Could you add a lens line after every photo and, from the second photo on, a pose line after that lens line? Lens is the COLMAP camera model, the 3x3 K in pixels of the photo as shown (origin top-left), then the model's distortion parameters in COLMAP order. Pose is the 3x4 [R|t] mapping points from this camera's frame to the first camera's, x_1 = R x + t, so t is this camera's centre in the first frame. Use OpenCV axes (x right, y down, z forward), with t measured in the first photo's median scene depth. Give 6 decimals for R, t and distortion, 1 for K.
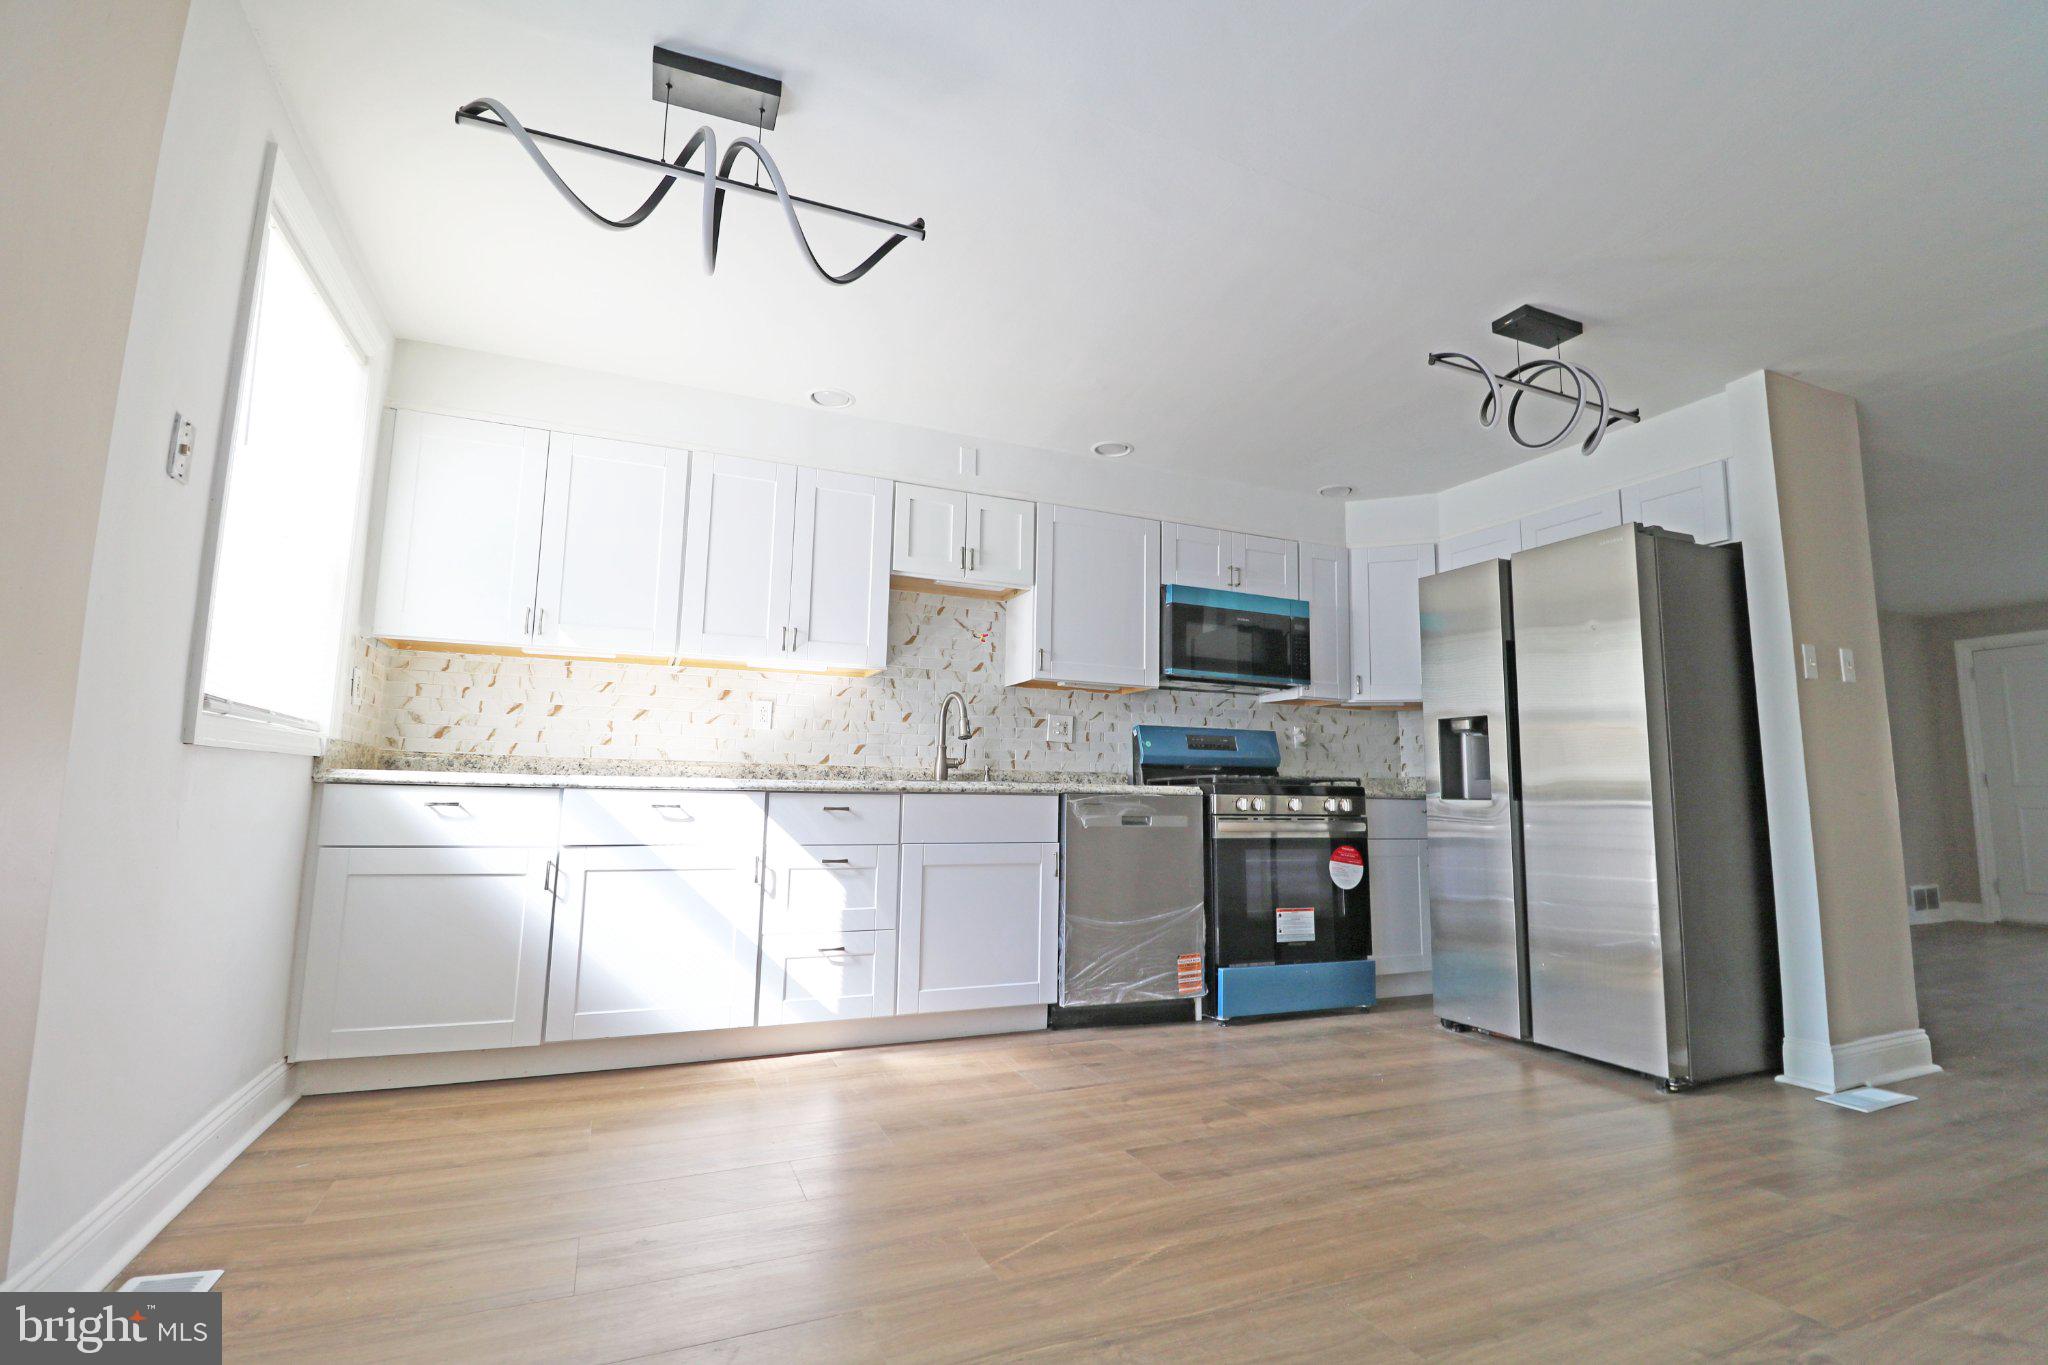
lens RADIAL K [[950.6, 0, 1031.5], [0, 950.6, 667.4], [0, 0, 1]] dist [-0.002202, -0.014176]
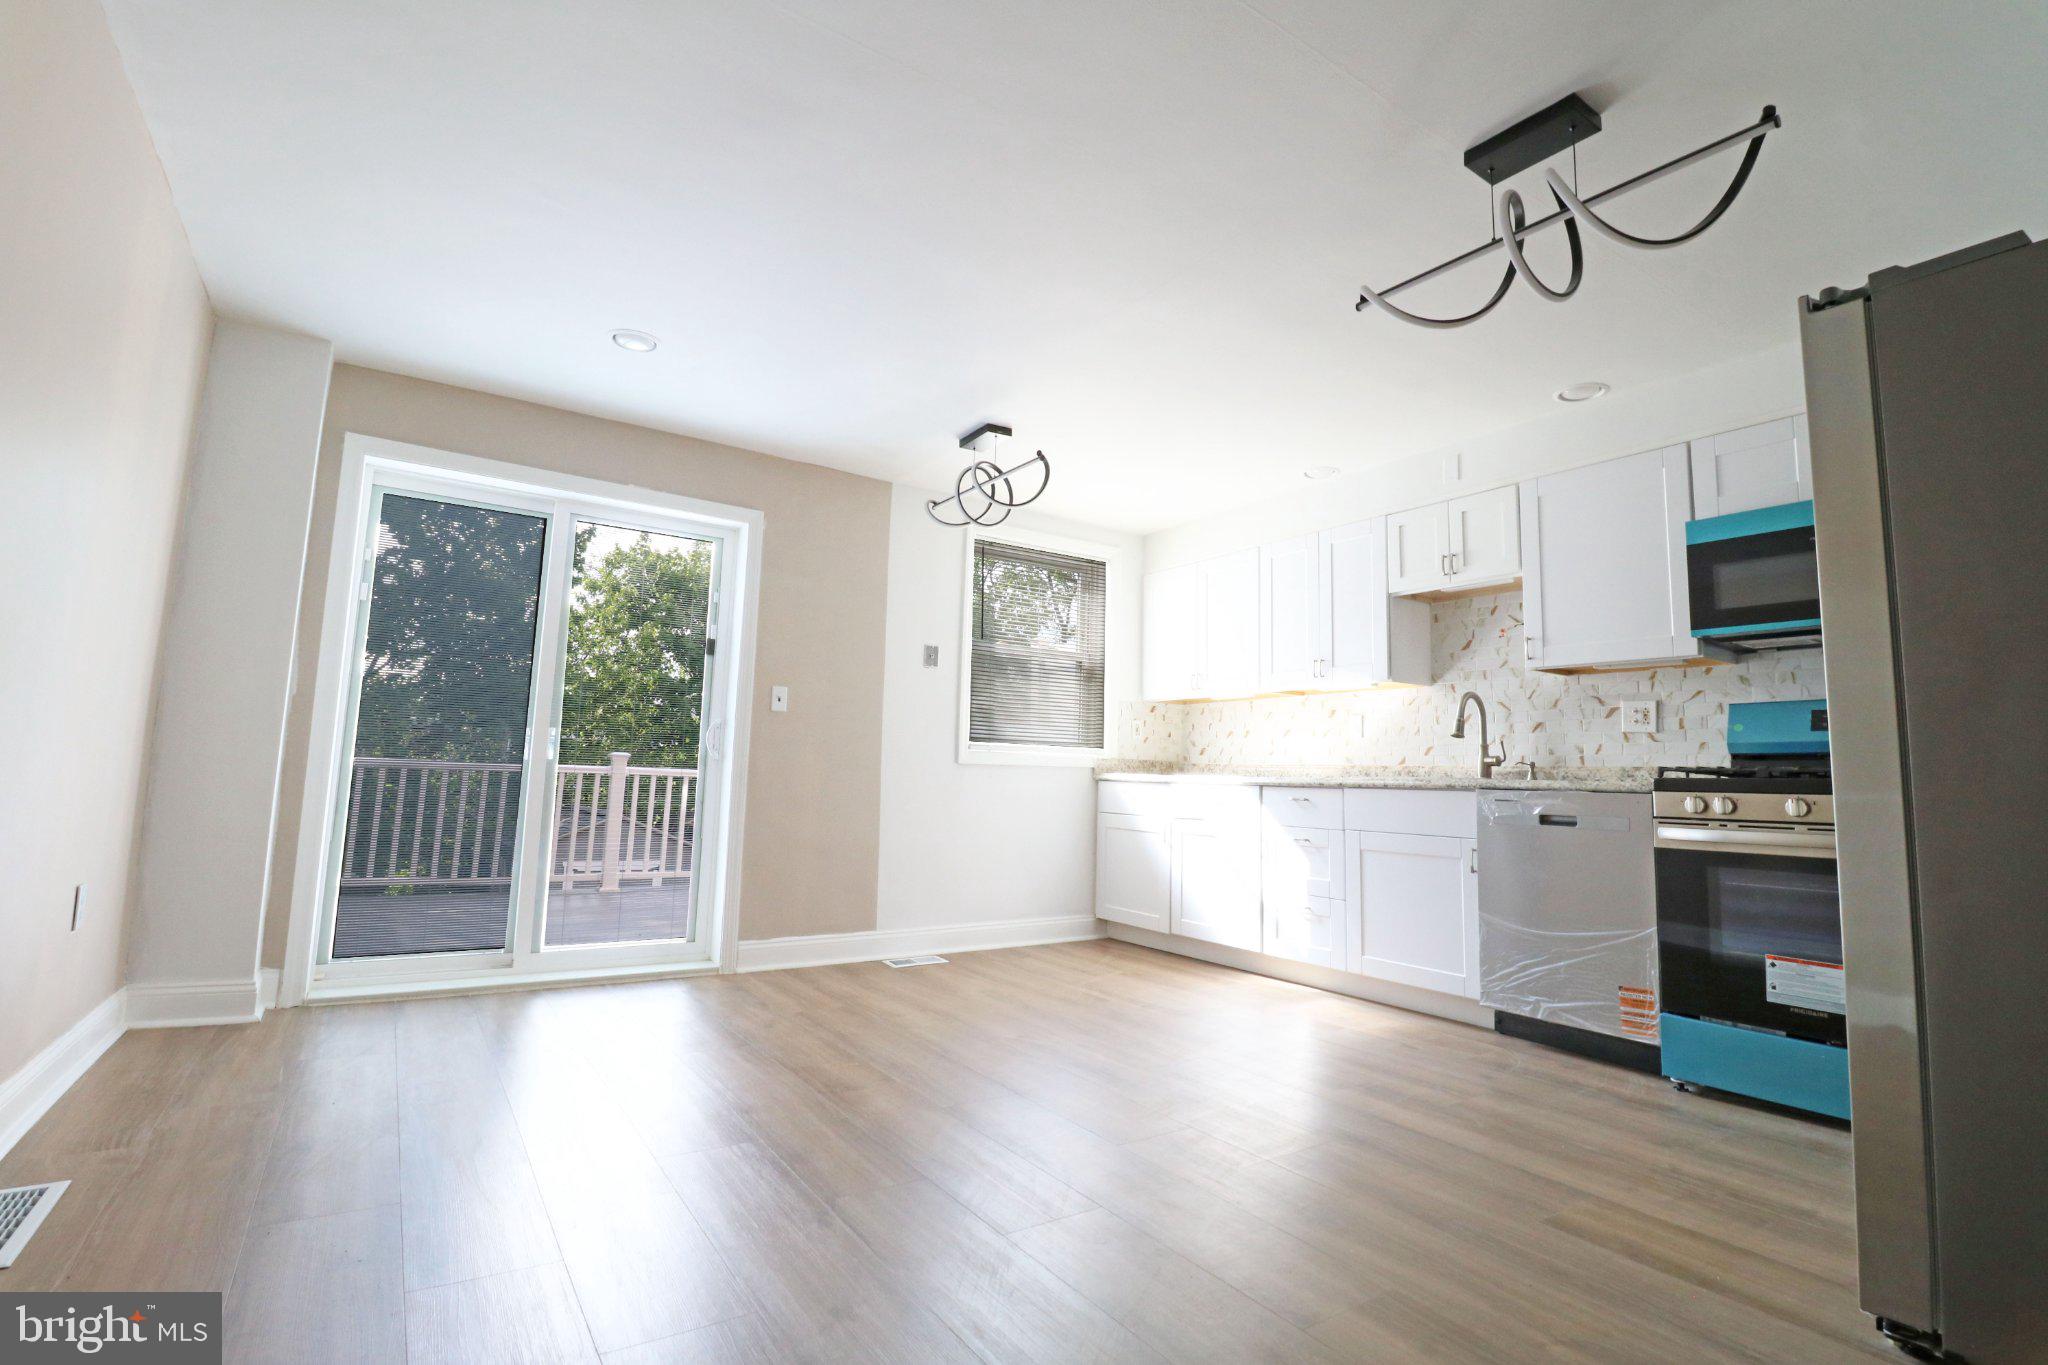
lens RADIAL K [[950.6, 0, 1031.5], [0, 950.6, 667.4], [0, 0, 1]] dist [-0.002202, -0.014176]
pose [[0.181566, -0.124103, -0.975516, 0.929711], [0.106860, 0.988620, -0.105881, 0.063963], [0.977555, -0.085019, 0.192762, 0.377123]]
